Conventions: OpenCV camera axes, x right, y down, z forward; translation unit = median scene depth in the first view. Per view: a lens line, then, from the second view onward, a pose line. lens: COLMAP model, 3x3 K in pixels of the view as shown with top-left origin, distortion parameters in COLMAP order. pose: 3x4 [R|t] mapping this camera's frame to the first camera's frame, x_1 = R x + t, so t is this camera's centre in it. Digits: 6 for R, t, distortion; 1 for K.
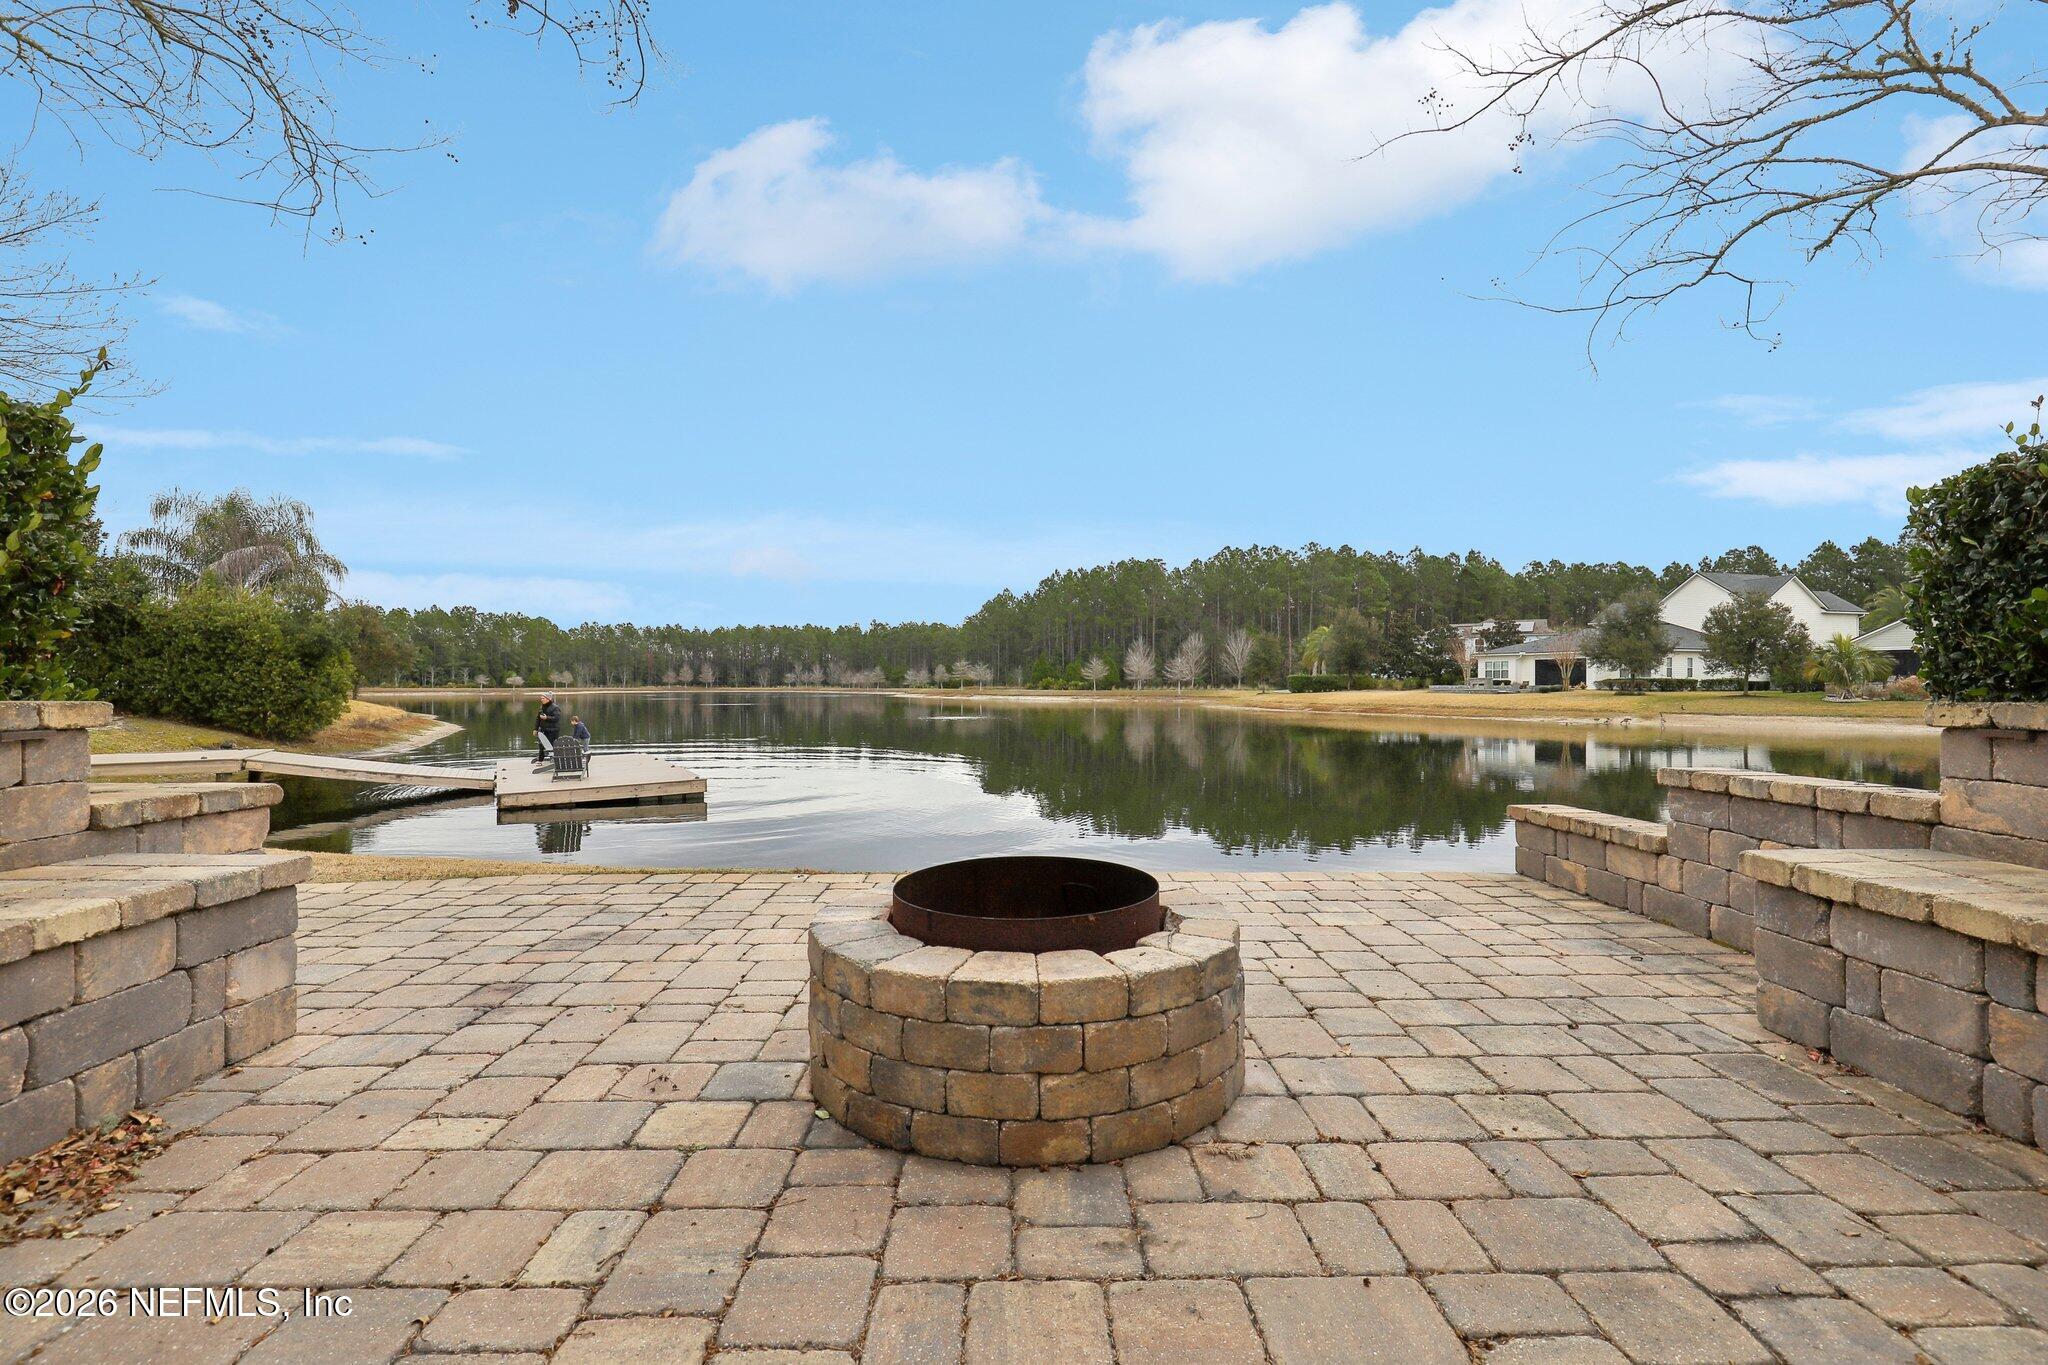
lens RADIAL K [[918.9, 0, 1024.0], [0, 918.9, 682.5], [0, 0, 1]] dist [0.000208, -0.000258]
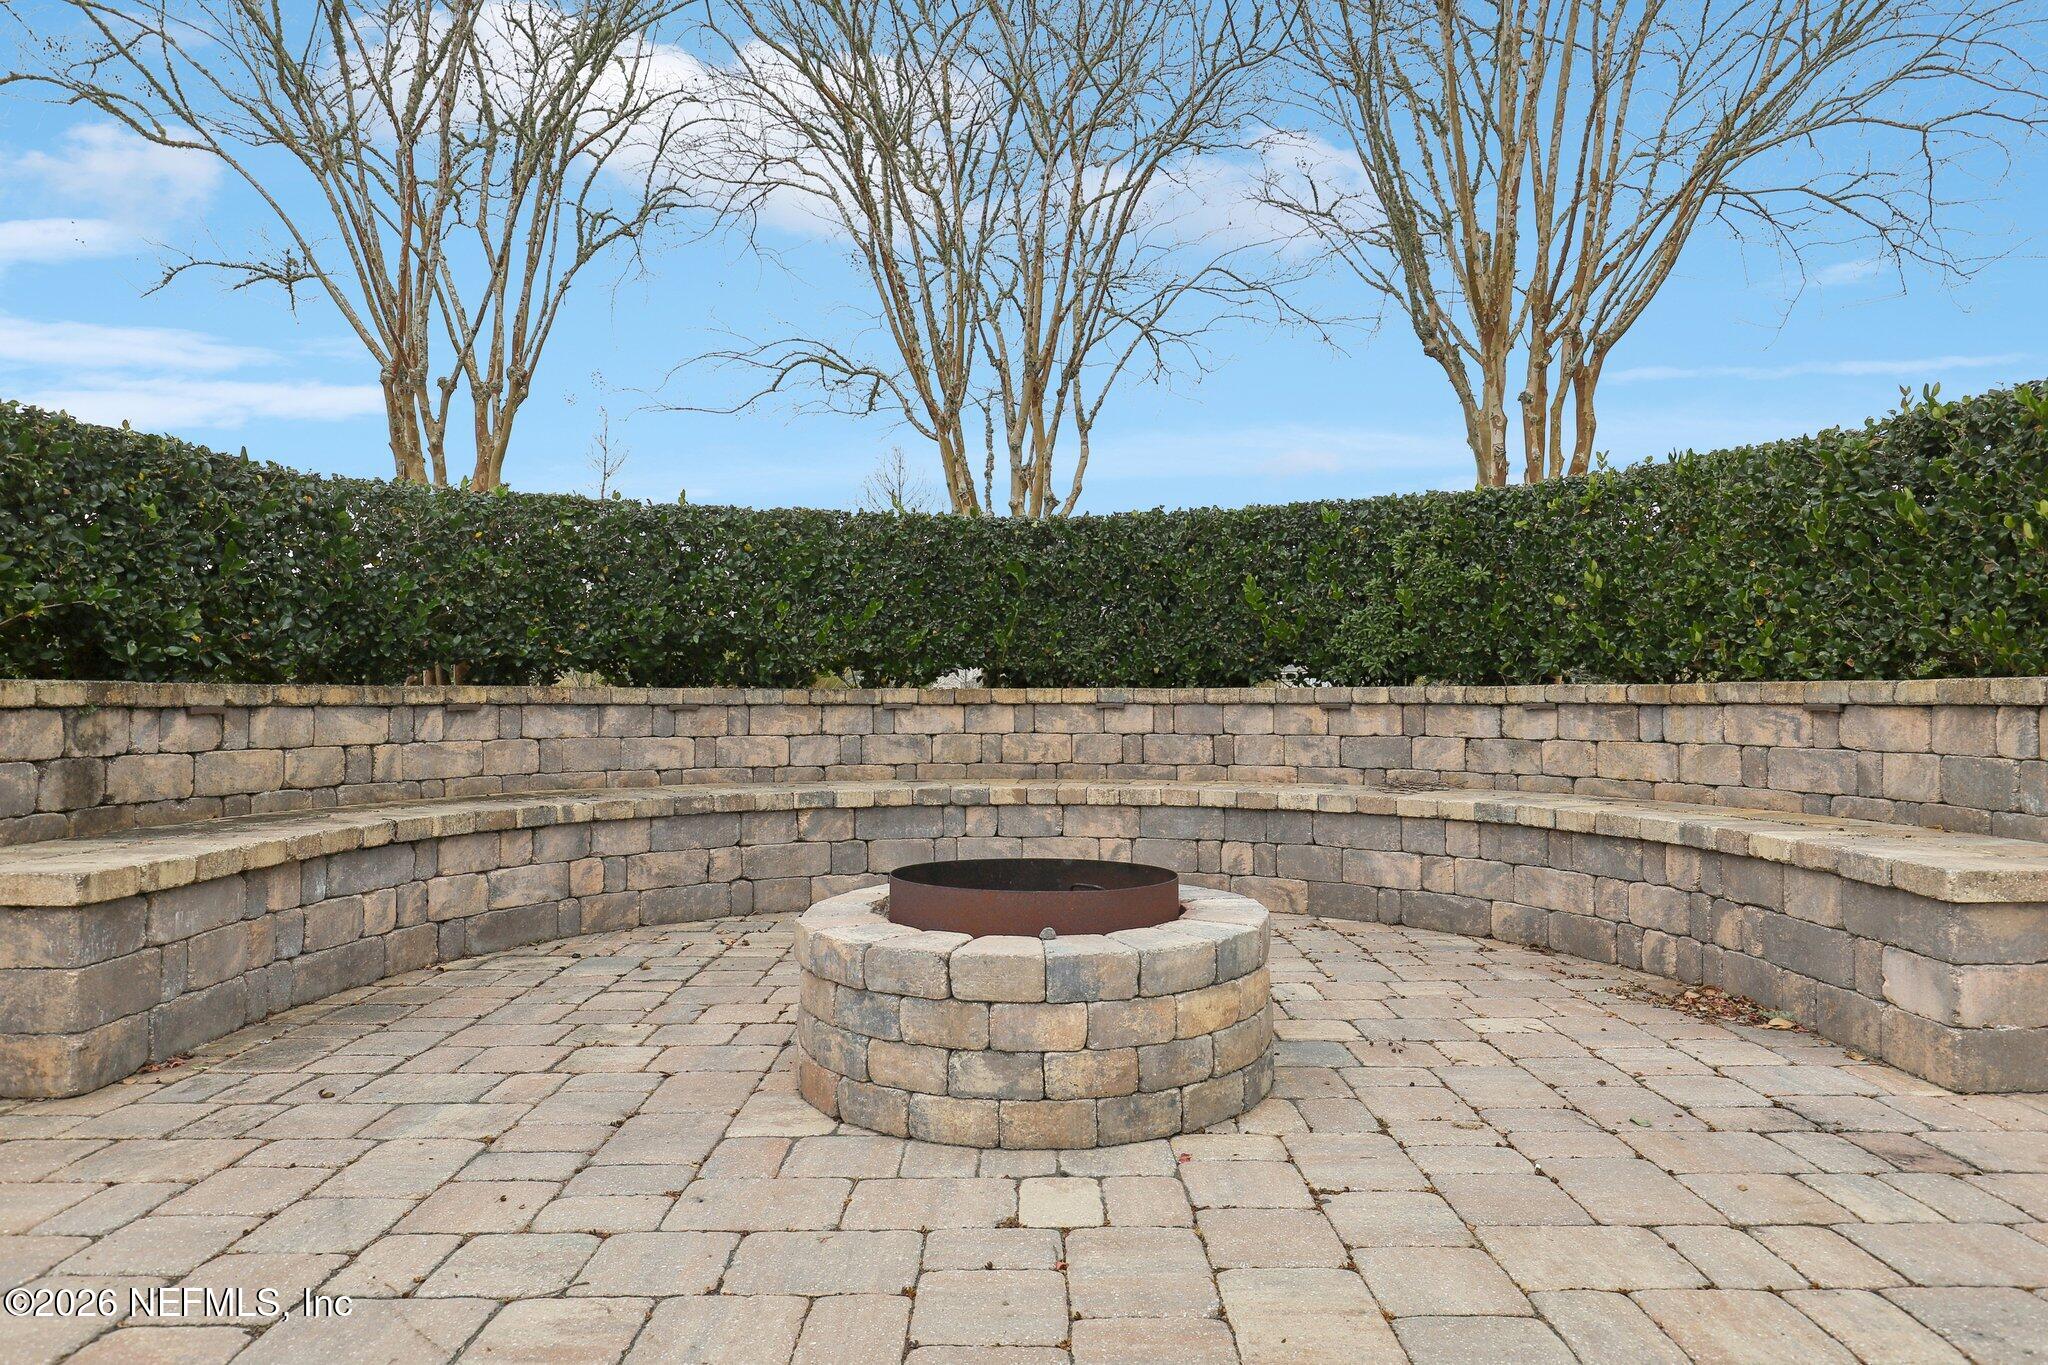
lens RADIAL K [[1306.0, 0, 1024.0], [0, 1306.0, 682.5], [0, 0, 1]] dist [0.000180, 0.000061]
pose [[-0.999867, 0.000426, 0.016305, -0.006208], [0.000081, 0.999776, -0.021162, 0.048175], [-0.016311, -0.021158, -0.999643, 1.982366]]
